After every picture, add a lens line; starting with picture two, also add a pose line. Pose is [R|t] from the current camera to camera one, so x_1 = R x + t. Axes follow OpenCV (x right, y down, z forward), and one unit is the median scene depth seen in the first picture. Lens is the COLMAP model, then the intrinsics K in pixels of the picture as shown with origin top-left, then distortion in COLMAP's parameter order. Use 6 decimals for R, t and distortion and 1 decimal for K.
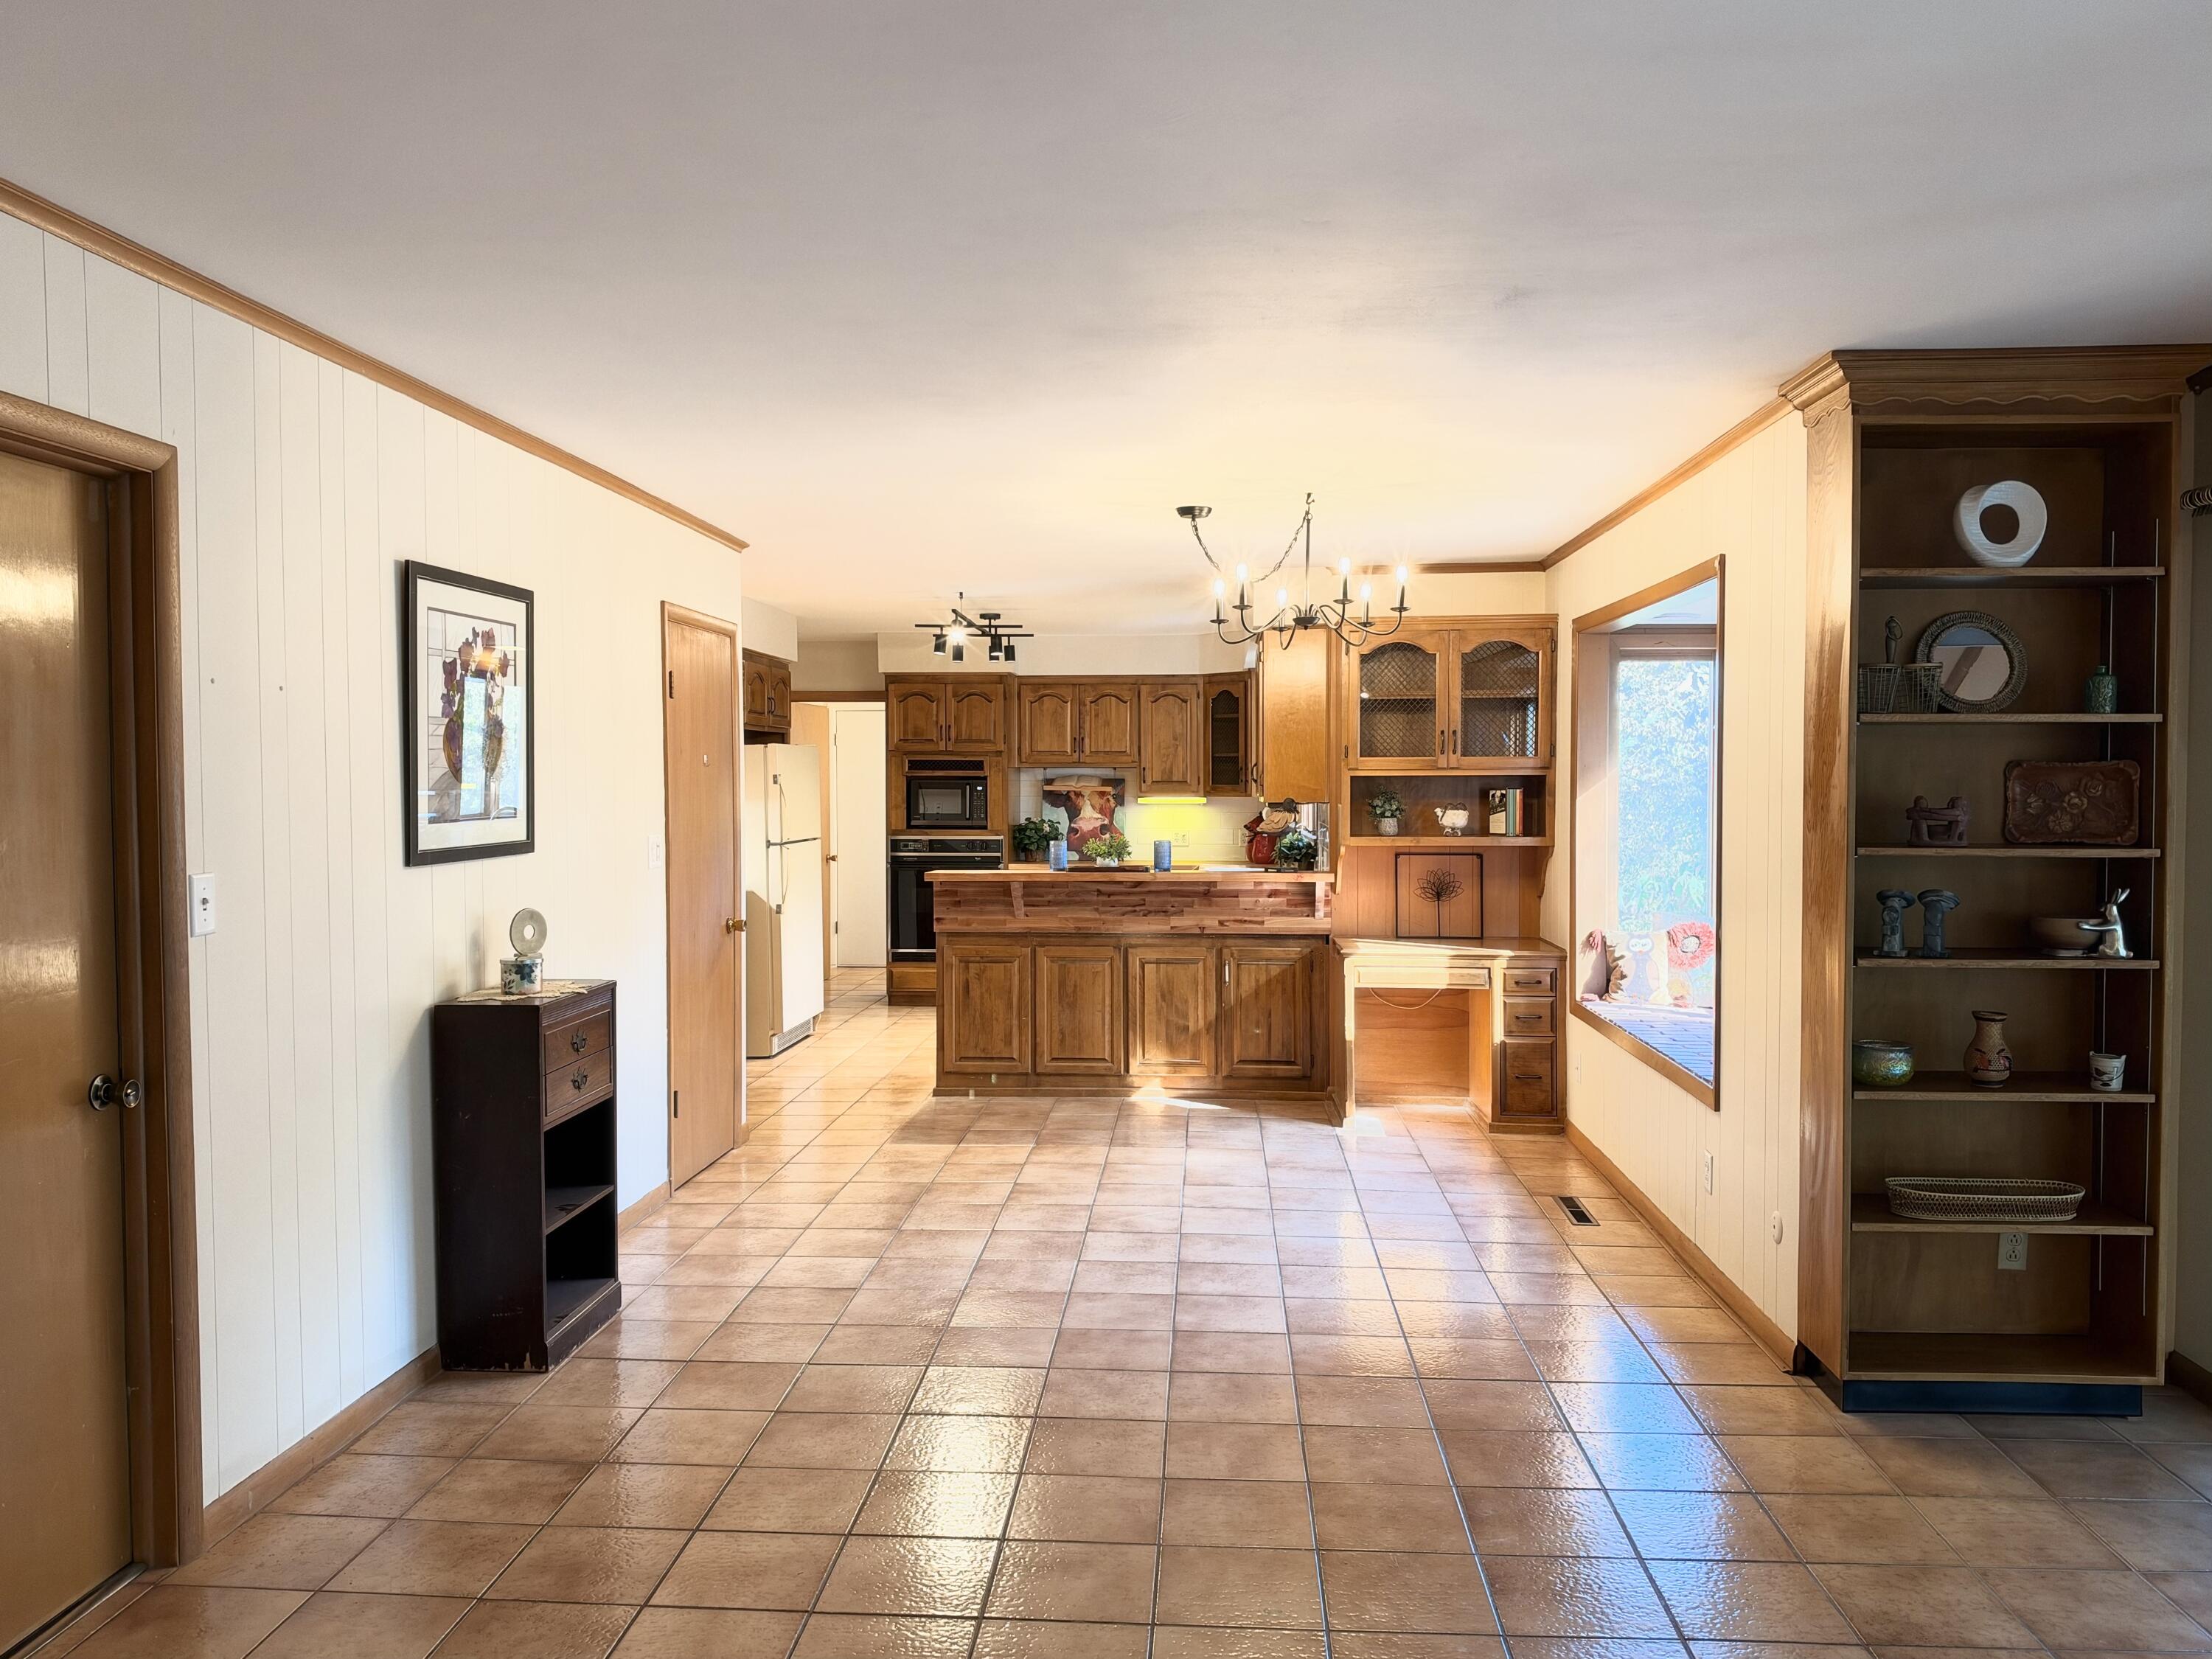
lens RADIAL K [[1593.9, 0, 1101.1], [0, 1593.9, 824.2], [0, 0, 1]] dist [0.105114, -0.184519]
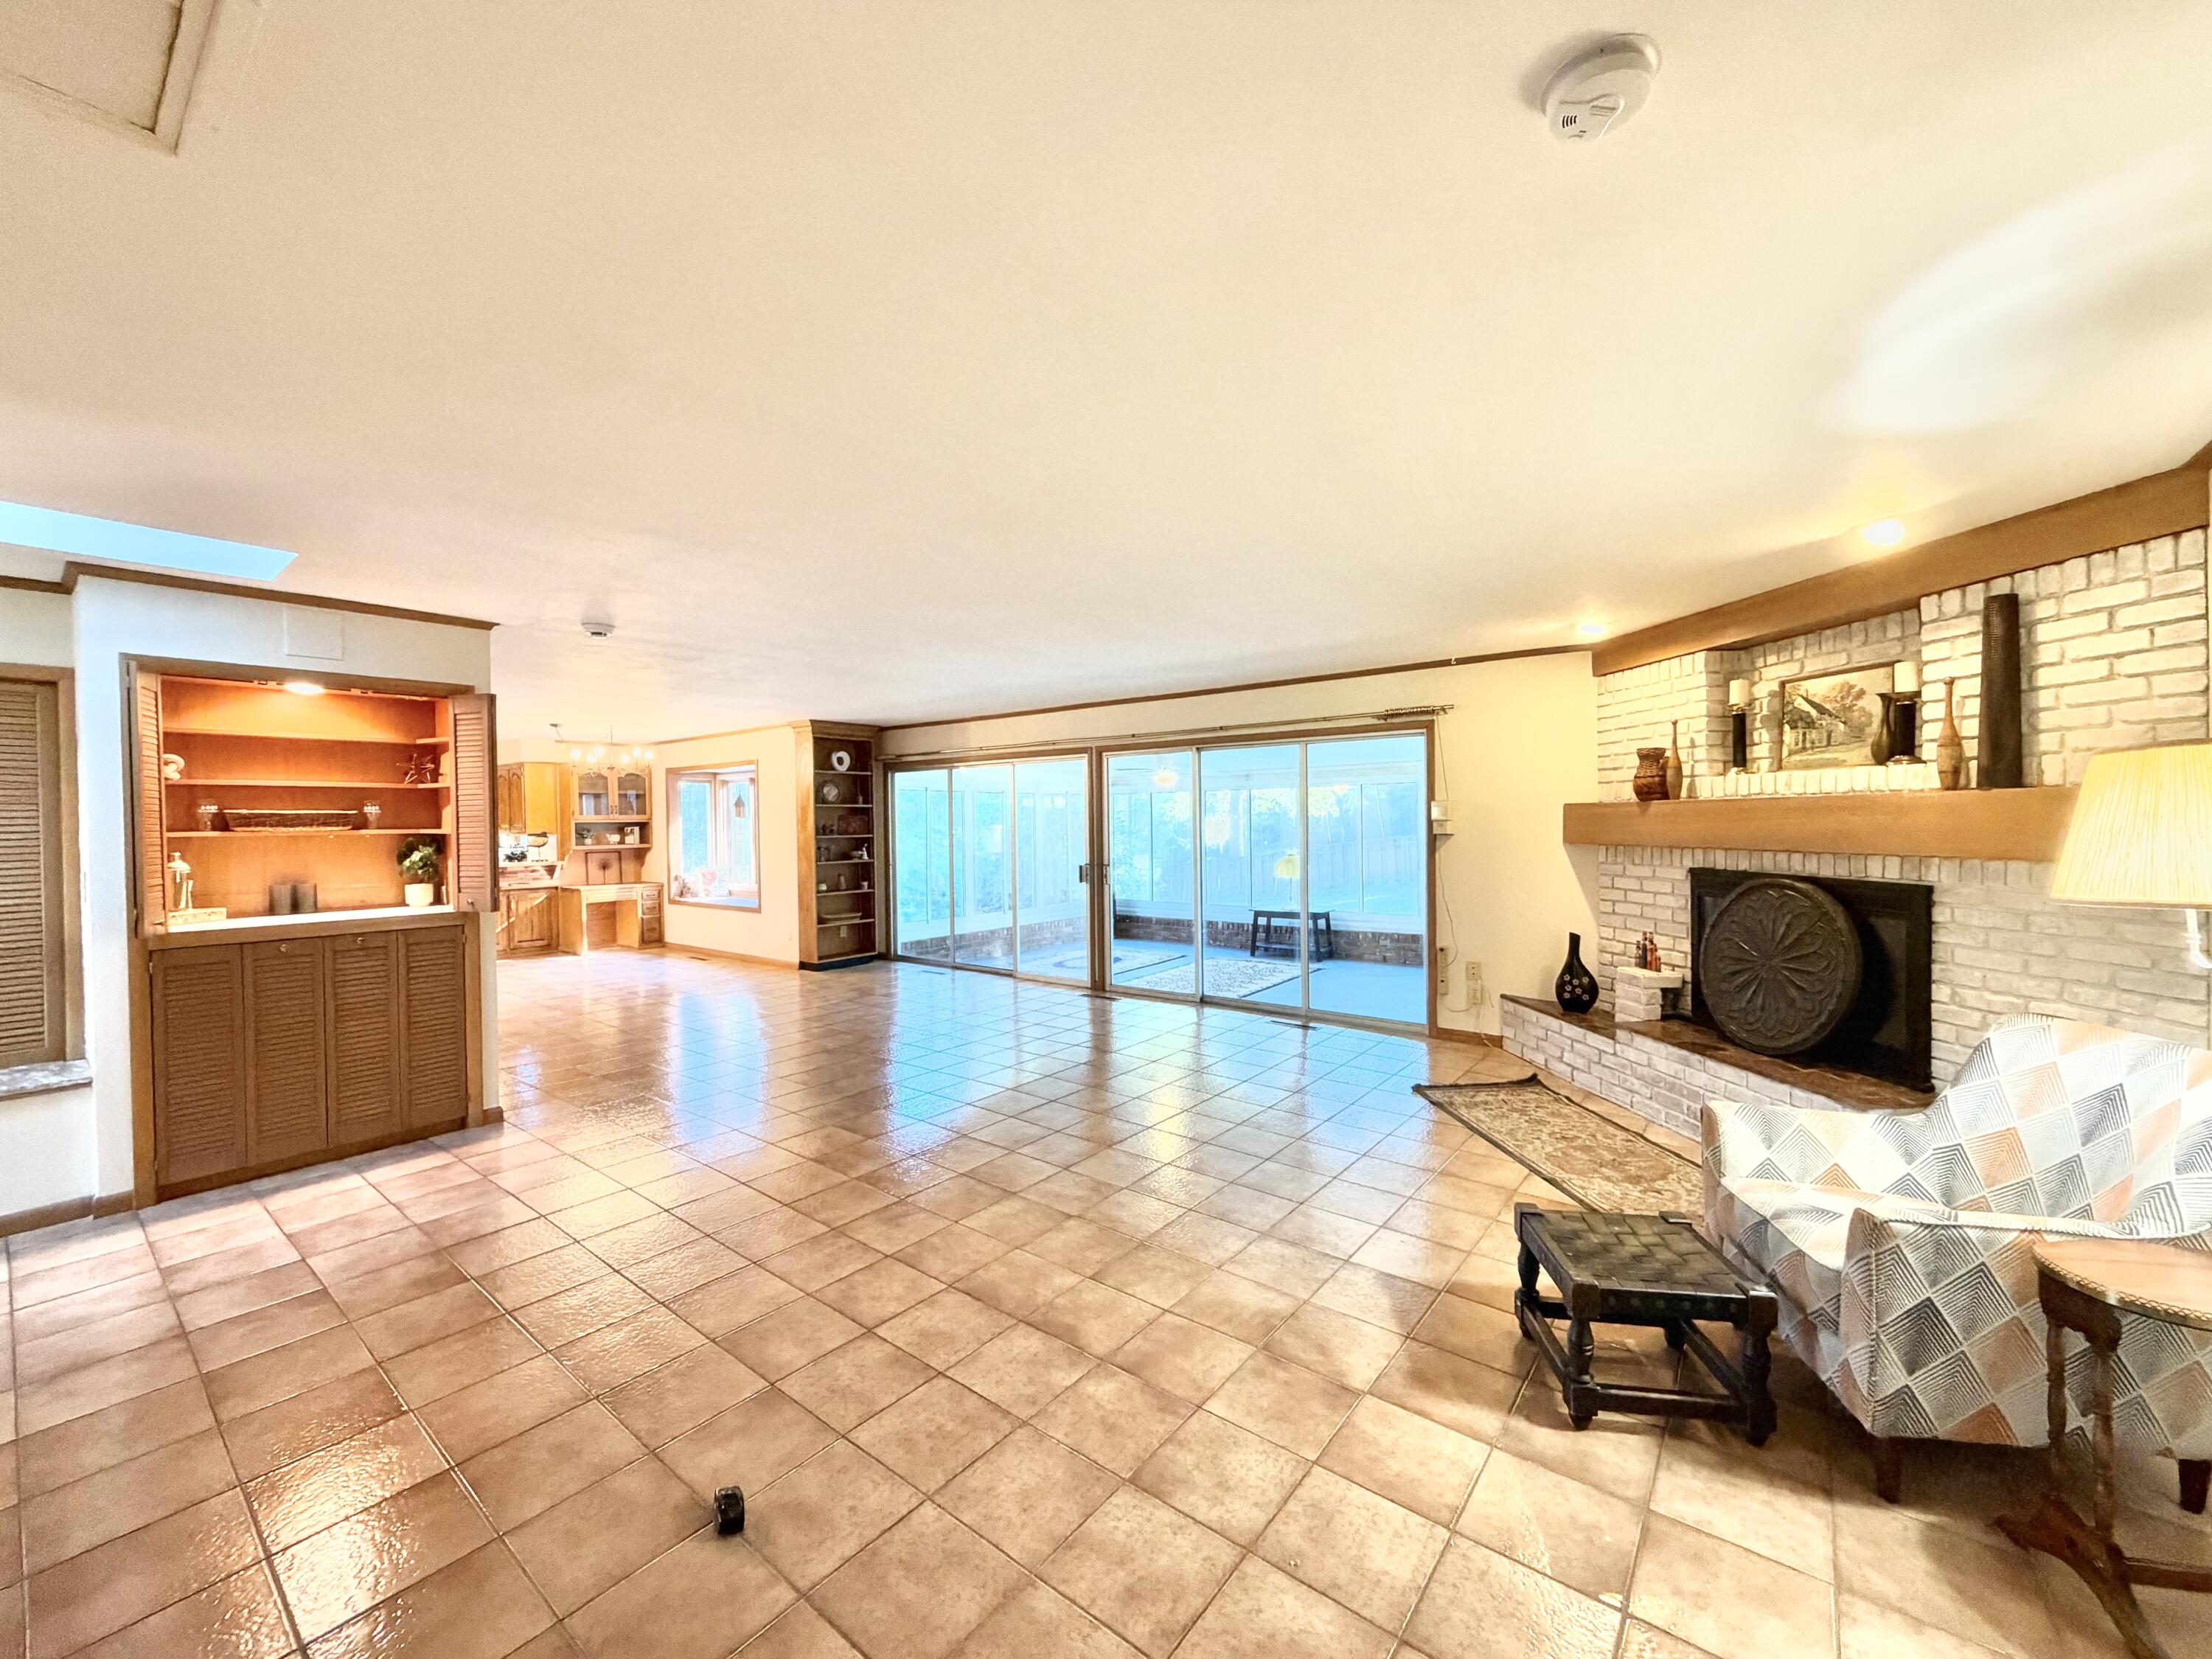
lens RADIAL K [[878.3, 0, 1097.5], [0, 878.3, 829.5], [0, 0, 1]] dist [-0.001235, 0.000099]
pose [[0.565262, -0.013306, 0.824804, -0.508886], [0.034194, 0.999388, -0.007311, 0.019918], [-0.824203, 0.032336, 0.565371, -0.456676]]
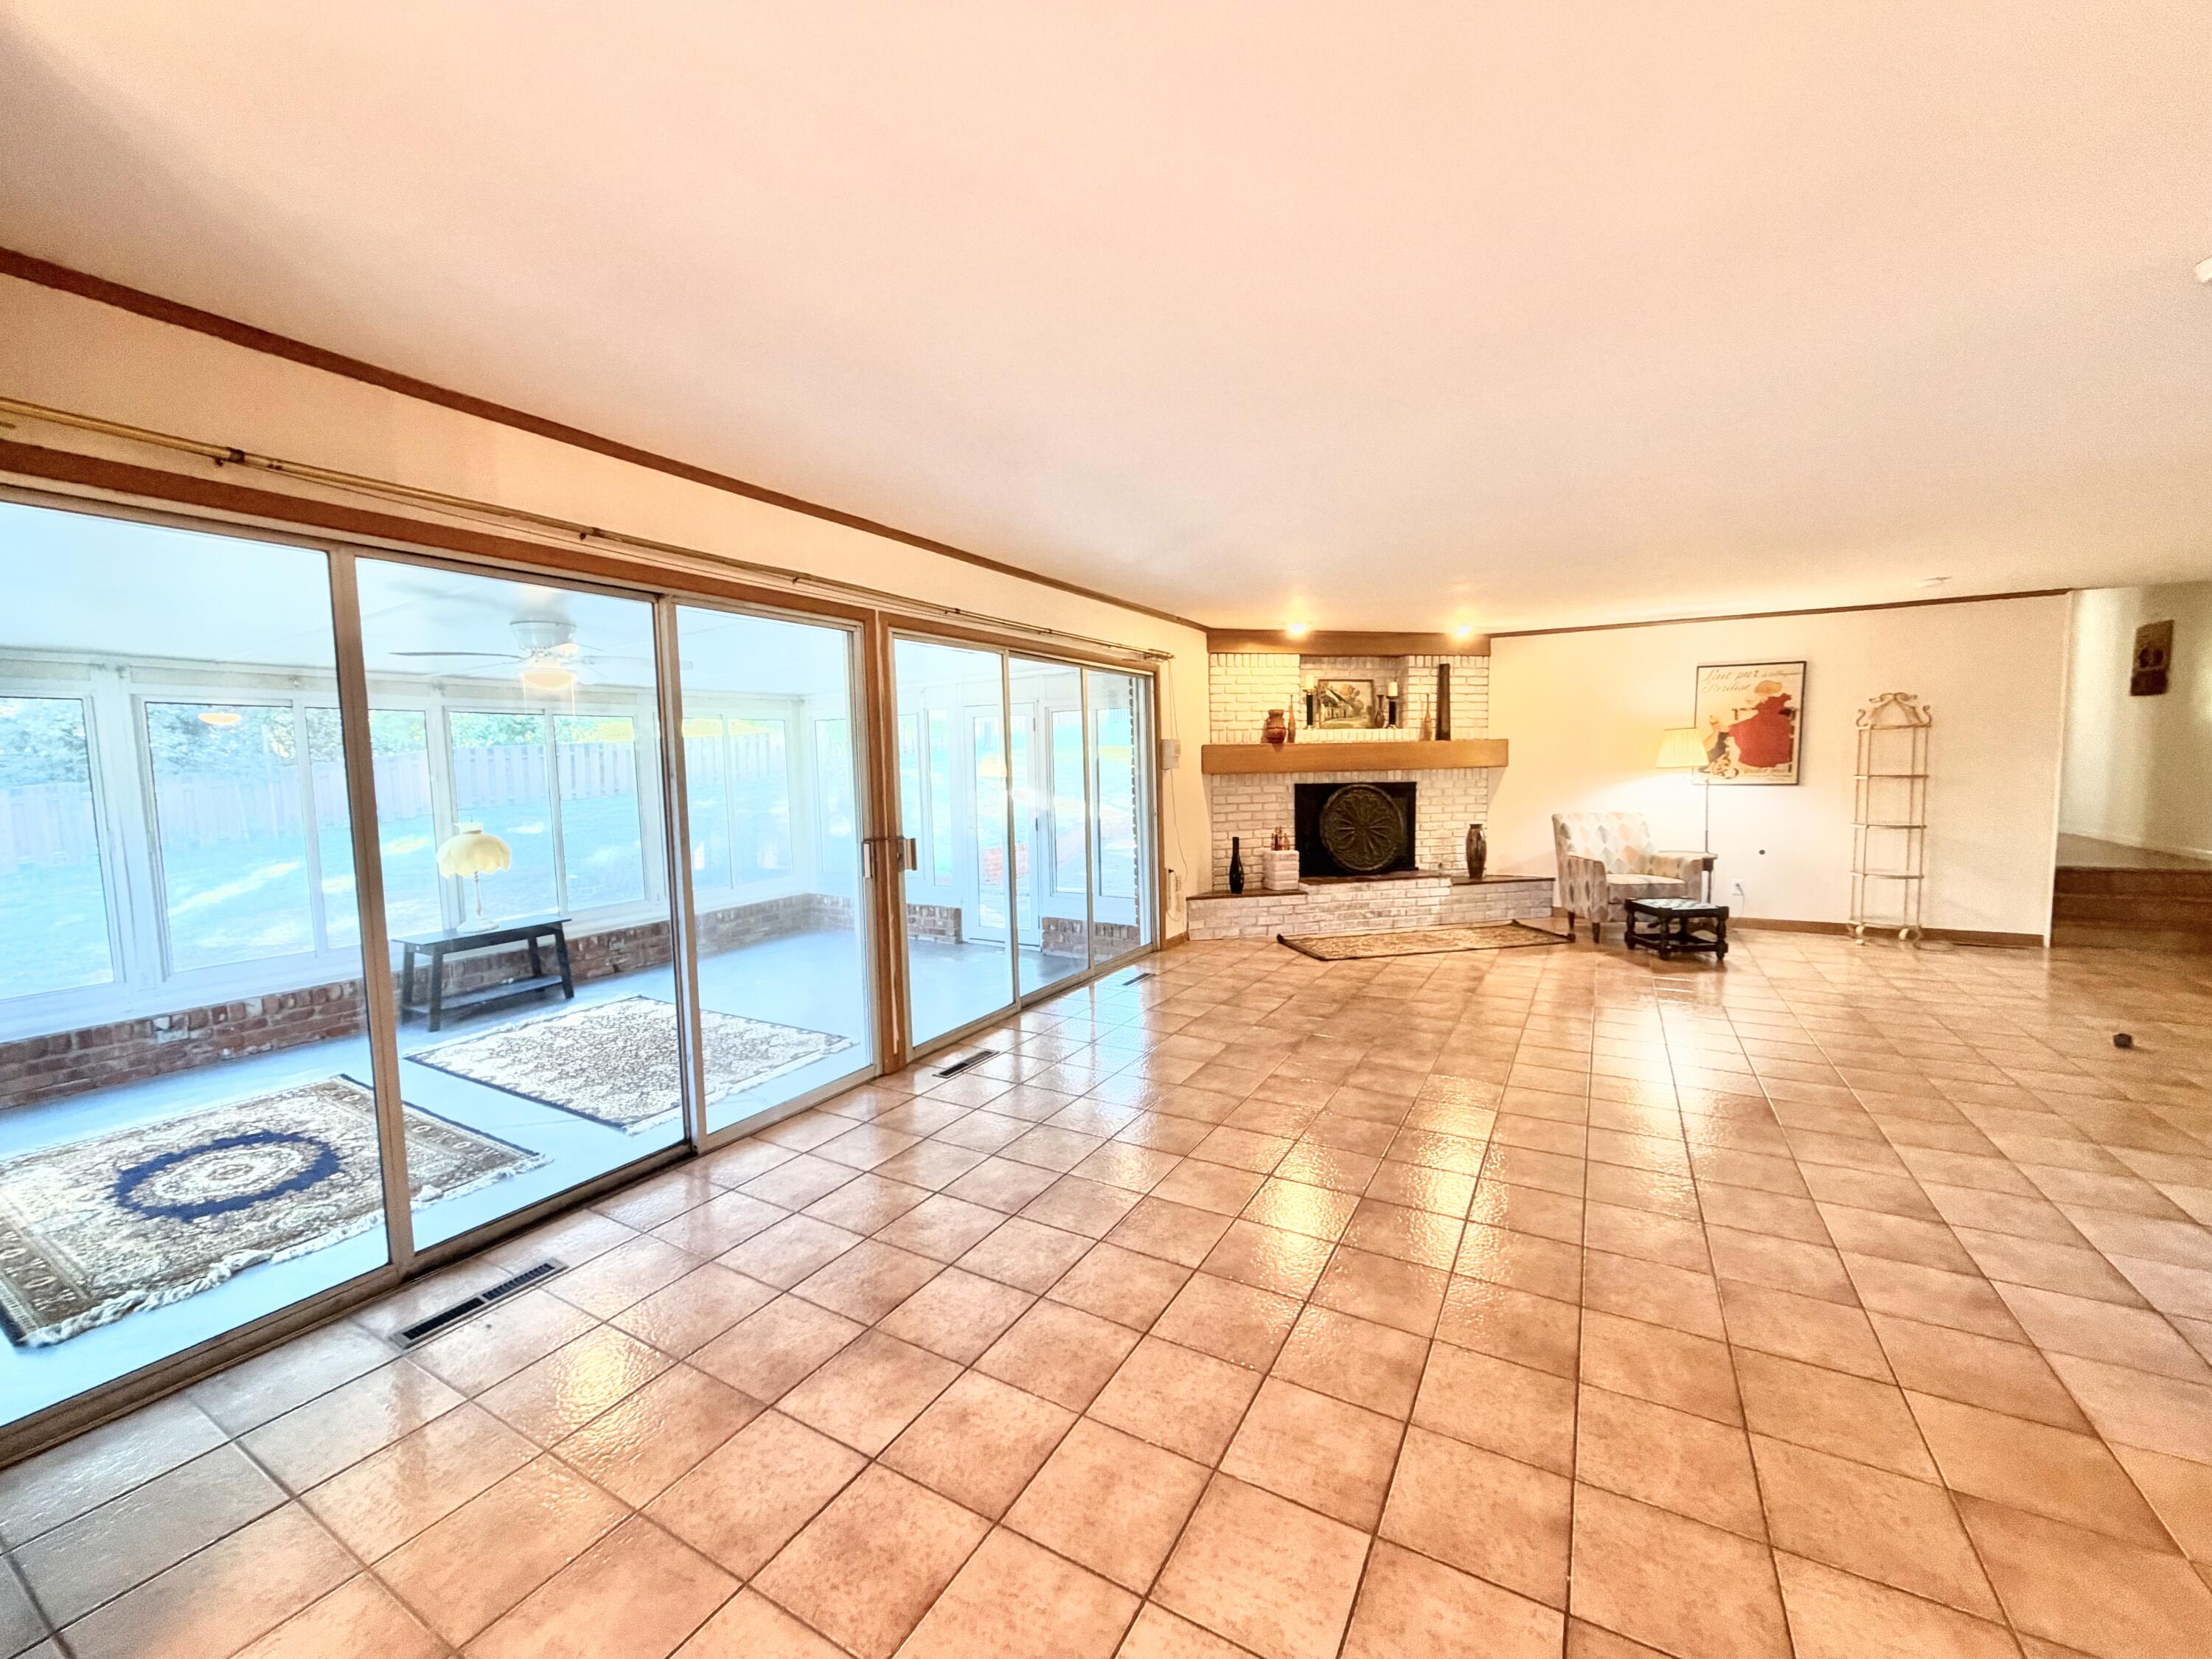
lens RADIAL K [[878.3, 0, 1097.5], [0, 878.3, 829.5], [0, 0, 1]] dist [-0.001235, 0.000099]
pose [[-0.898865, -0.013782, 0.438009, -0.020144], [0.034219, 0.994246, 0.101507, -0.002311], [-0.436888, 0.106229, -0.893221, 0.547156]]
